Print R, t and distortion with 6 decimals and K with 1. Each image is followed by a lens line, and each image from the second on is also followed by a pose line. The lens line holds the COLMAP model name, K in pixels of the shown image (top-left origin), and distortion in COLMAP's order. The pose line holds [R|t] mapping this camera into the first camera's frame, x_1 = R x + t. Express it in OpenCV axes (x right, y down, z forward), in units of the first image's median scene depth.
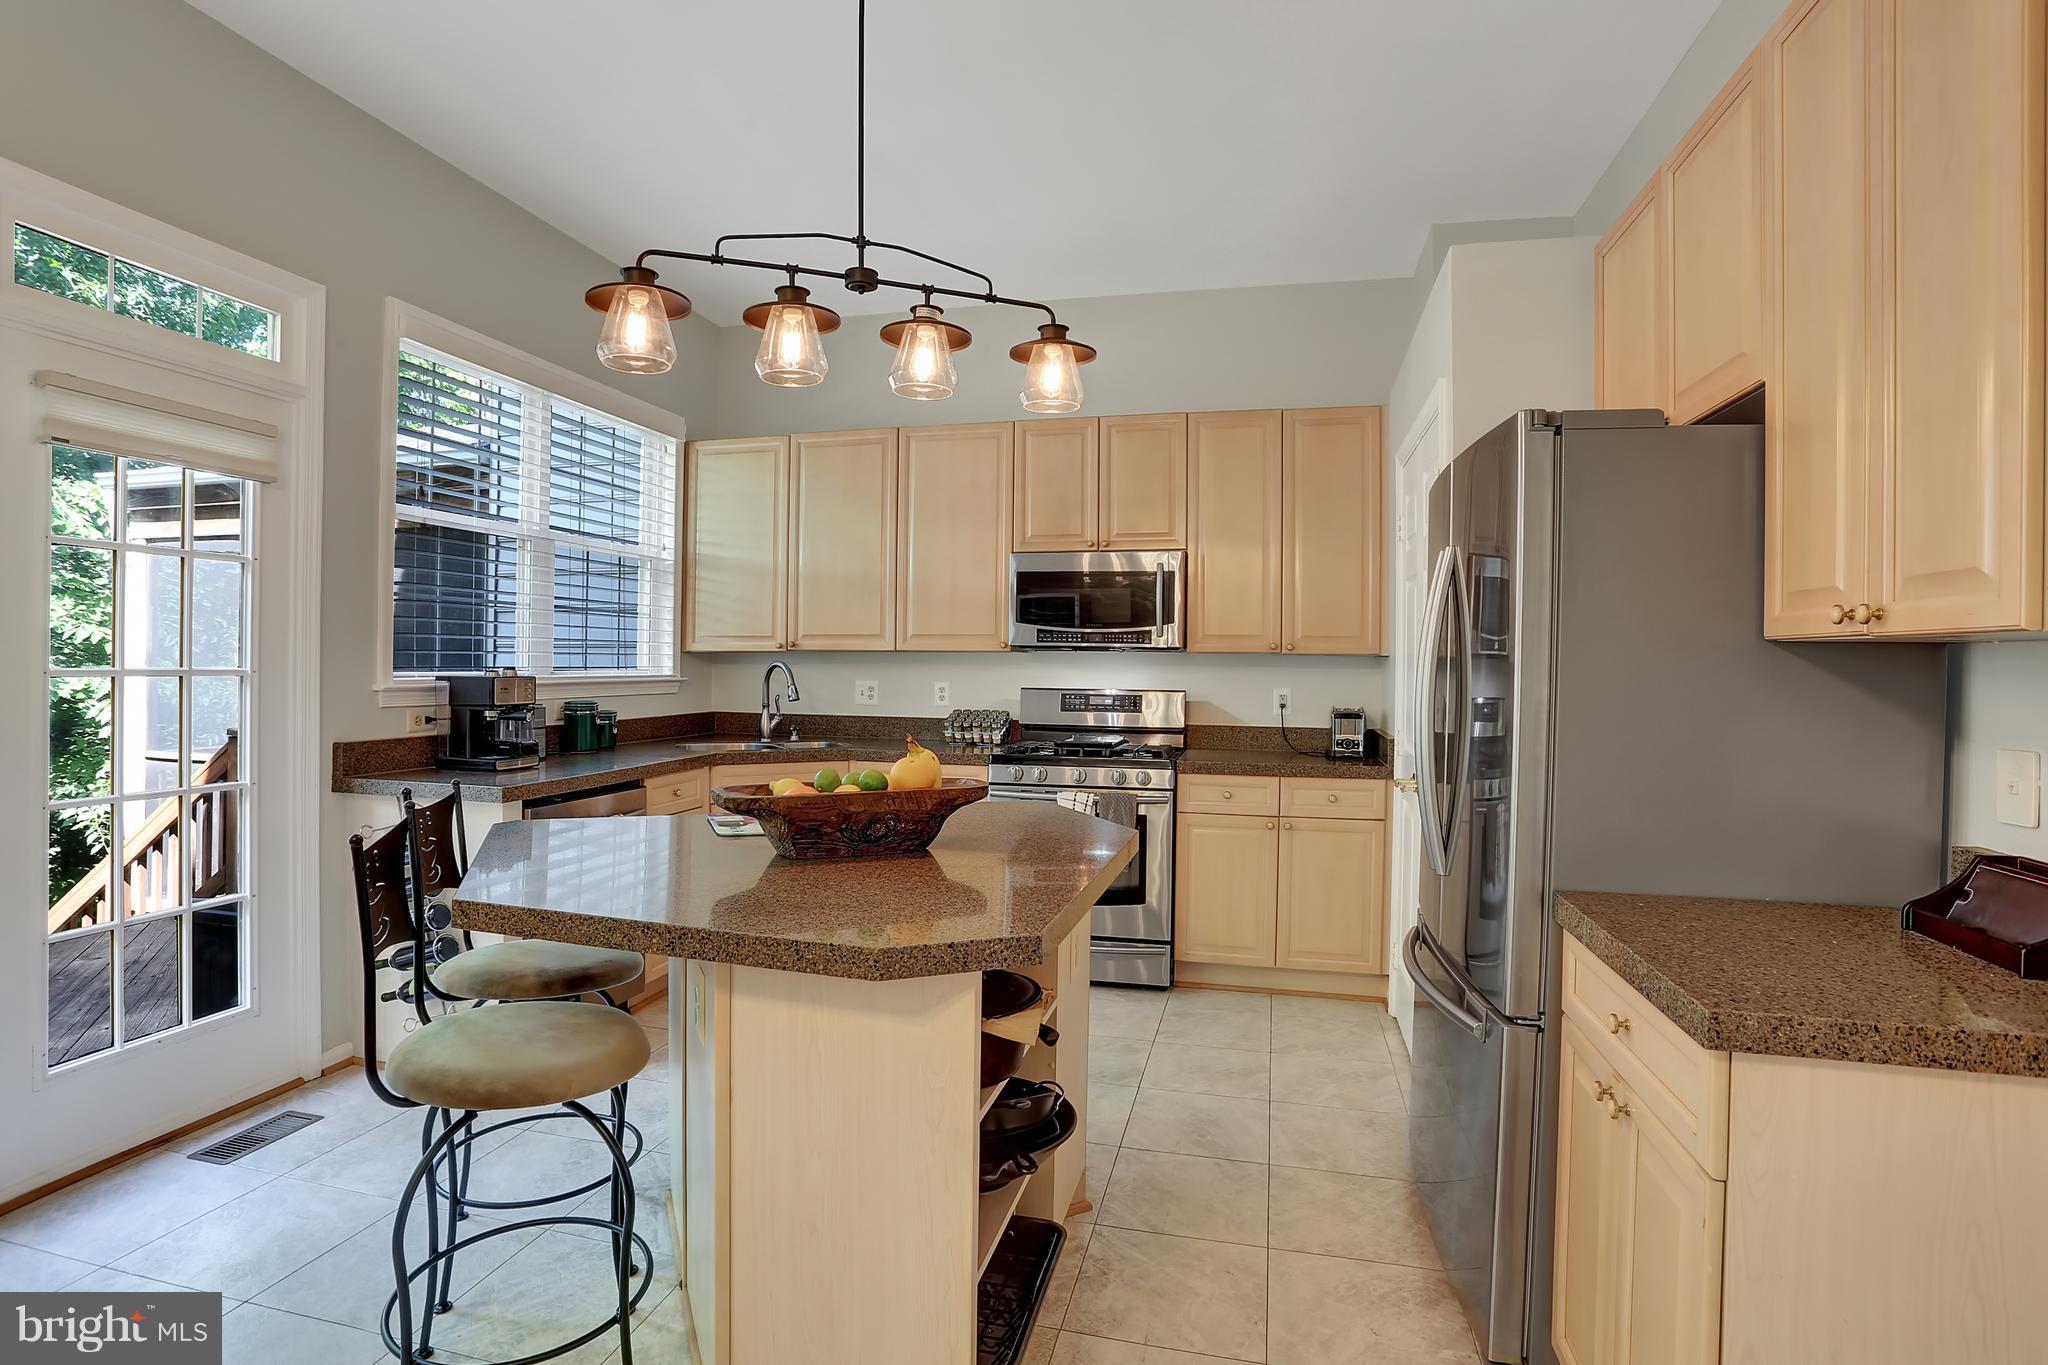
lens RADIAL K [[1023.1, 0, 1021.1], [0, 1023.1, 675.3], [0, 0, 1]] dist [-0.056596, 0.017622]
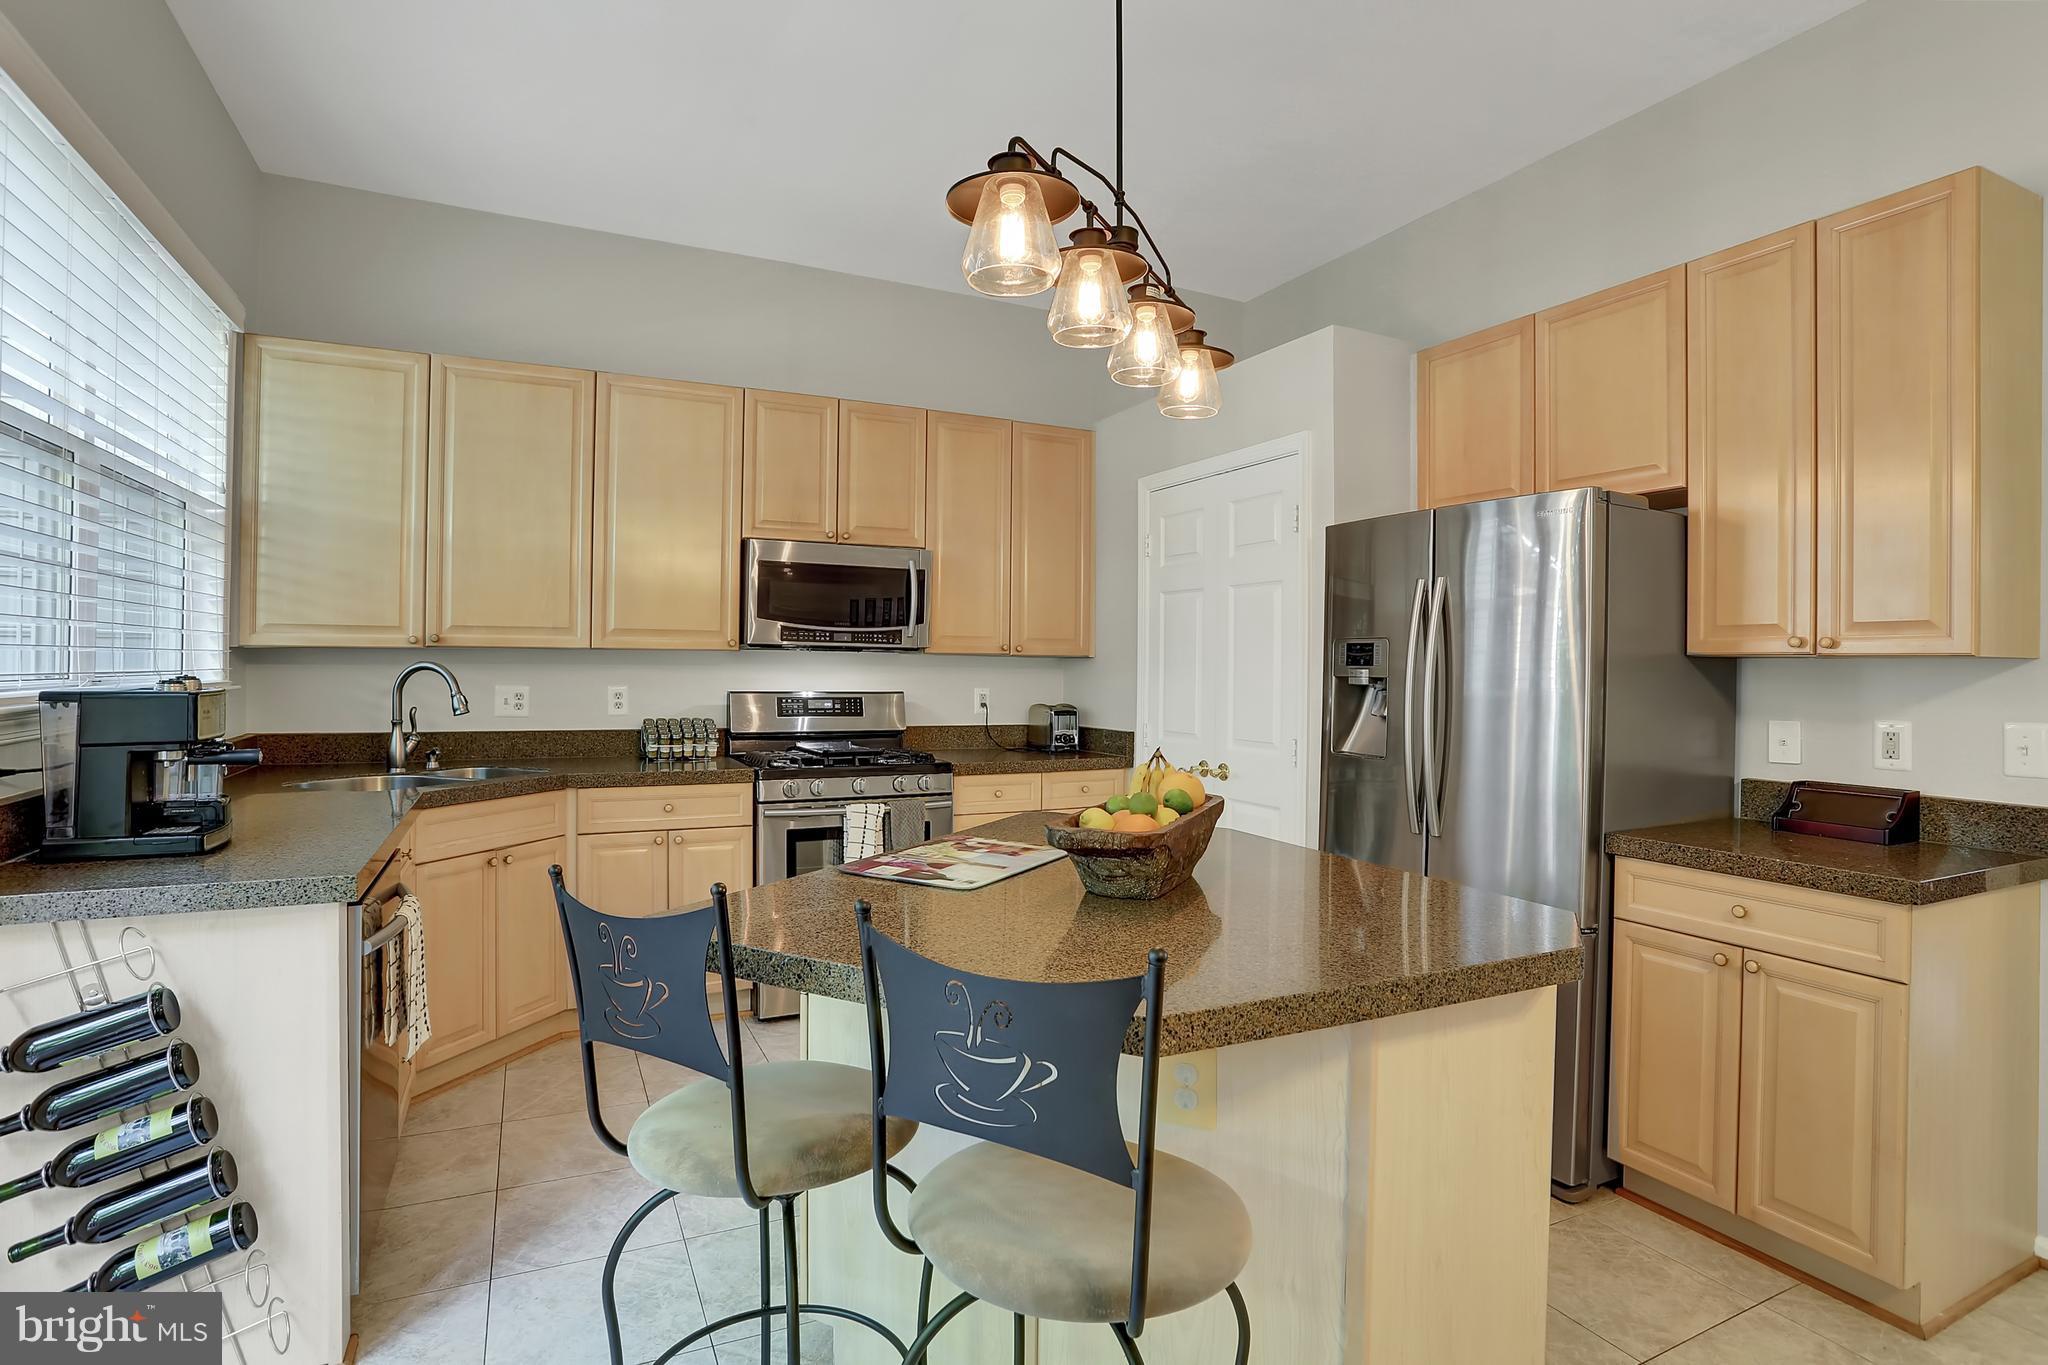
lens RADIAL K [[1023.1, 0, 1021.1], [0, 1023.1, 675.3], [0, 0, 1]] dist [-0.056596, 0.017622]
pose [[0.772718, -0.008018, 0.634699, -0.368444], [0.003963, 0.999962, 0.007807, -0.007751], [-0.634738, -0.003517, 0.772720, 0.171149]]
